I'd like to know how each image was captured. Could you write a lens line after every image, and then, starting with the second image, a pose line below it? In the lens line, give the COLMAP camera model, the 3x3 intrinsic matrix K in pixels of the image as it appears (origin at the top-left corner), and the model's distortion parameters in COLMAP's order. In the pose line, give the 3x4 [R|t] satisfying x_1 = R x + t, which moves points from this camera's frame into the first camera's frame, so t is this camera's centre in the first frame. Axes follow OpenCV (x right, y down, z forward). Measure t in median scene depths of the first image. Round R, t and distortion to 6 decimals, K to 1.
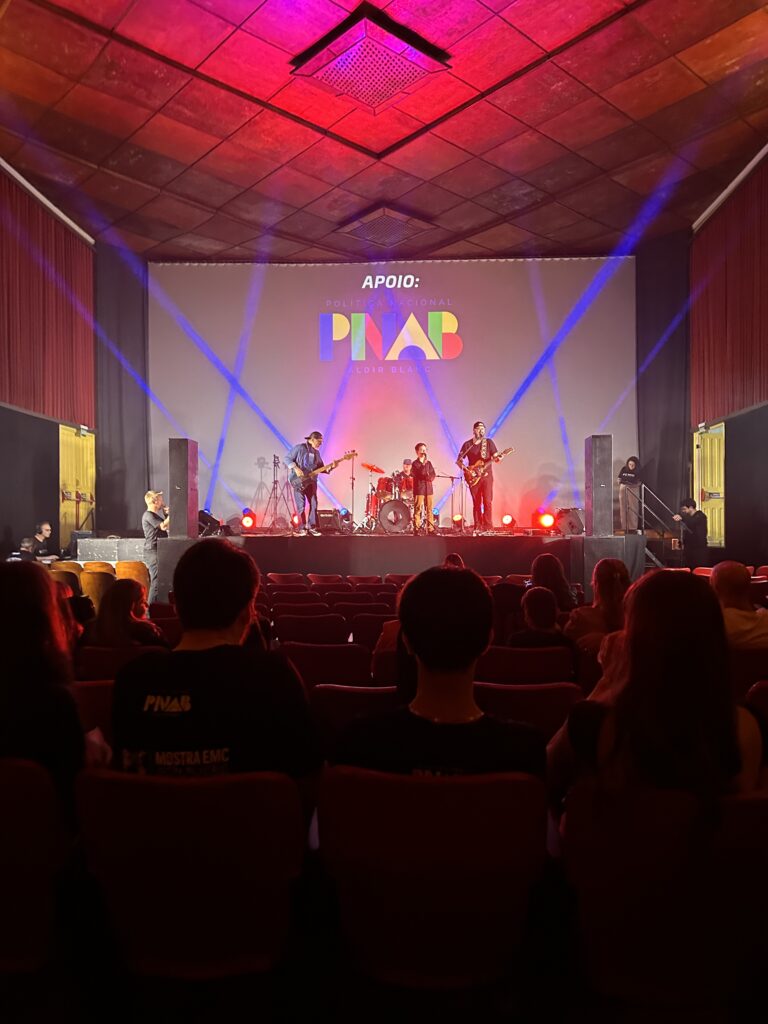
lens RADIAL K [[711.3, 0, 386.7], [0, 711.3, 521.5], [0, 0, 1]] dist [0.053174, -0.049914]
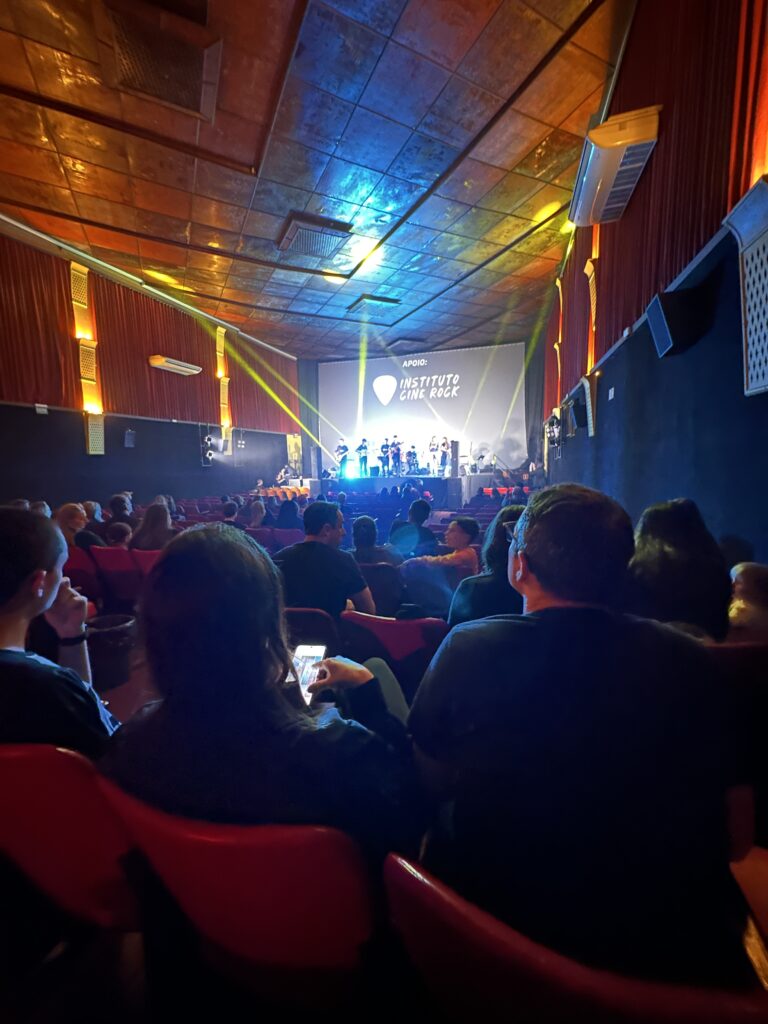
lens RADIAL K [[401.0, 0, 381.6], [0, 401.0, 512.2], [0, 0, 1]] dist [-0.004533, -0.001099]
pose [[0.965719, 0.010524, -0.259377, 0.287810], [0.025829, 0.990324, 0.136347, -0.044604], [0.258302, -0.138372, 0.956103, -0.391986]]
